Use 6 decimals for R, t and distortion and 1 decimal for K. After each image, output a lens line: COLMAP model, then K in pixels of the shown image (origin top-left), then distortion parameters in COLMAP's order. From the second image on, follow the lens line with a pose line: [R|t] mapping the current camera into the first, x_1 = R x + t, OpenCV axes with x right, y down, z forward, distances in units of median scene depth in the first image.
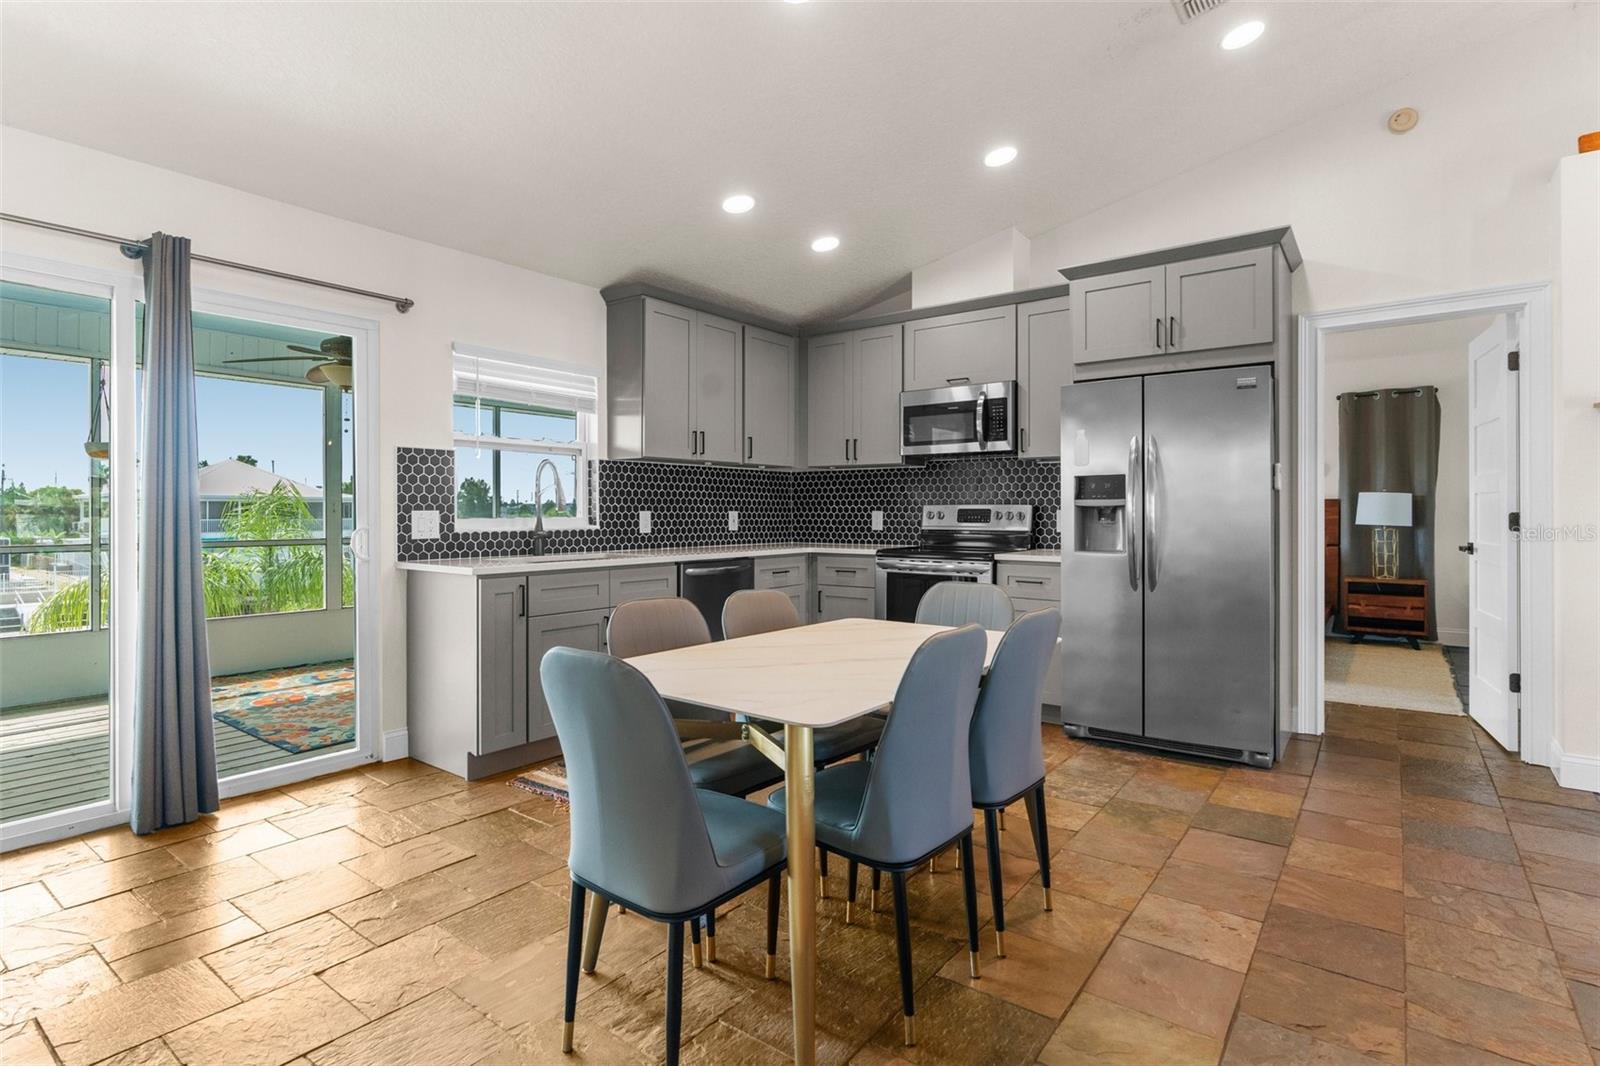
lens RADIAL K [[805.3, 0, 785.2], [0, 805.3, 508.5], [0, 0, 1]] dist [-0.010656, 0.002148]
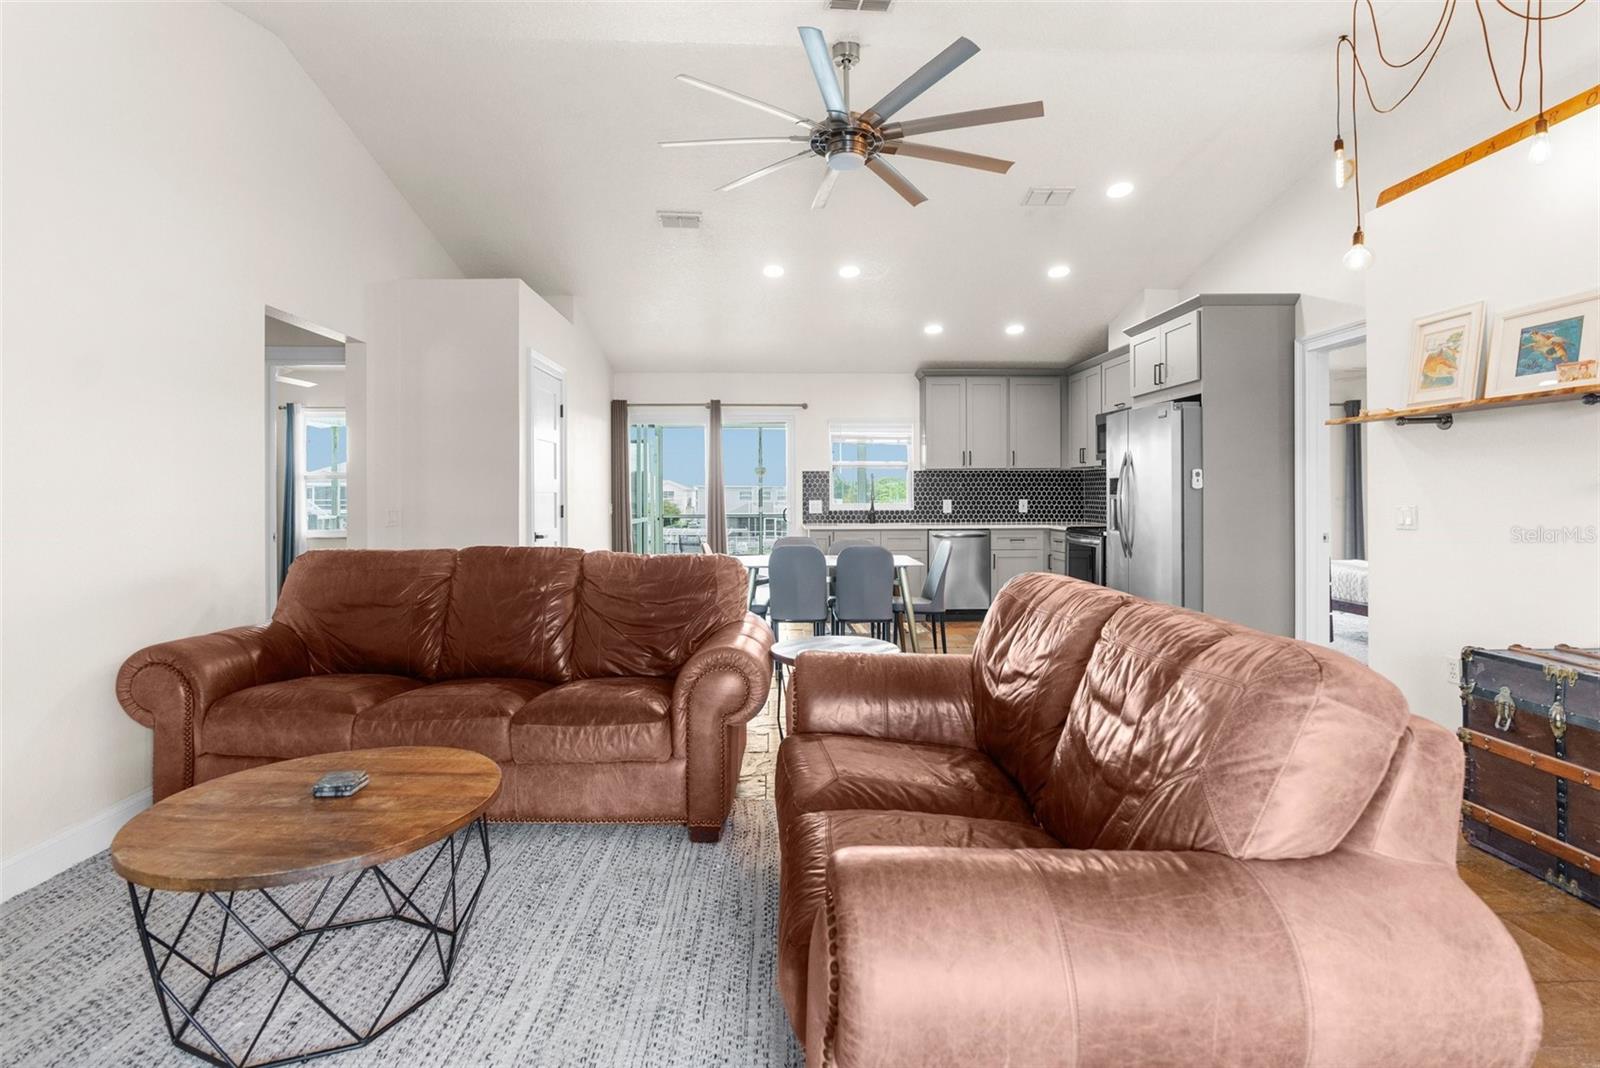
lens RADIAL K [[758.4, 0, 807.9], [0, 758.4, 504.6], [0, 0, 1]] dist [-0.021557, 0.007878]
pose [[0.655354, 0.007924, -0.755281, 0.872469], [0.007707, 0.999823, 0.017177, -0.016547], [0.755283, -0.017078, 0.655176, -0.265701]]
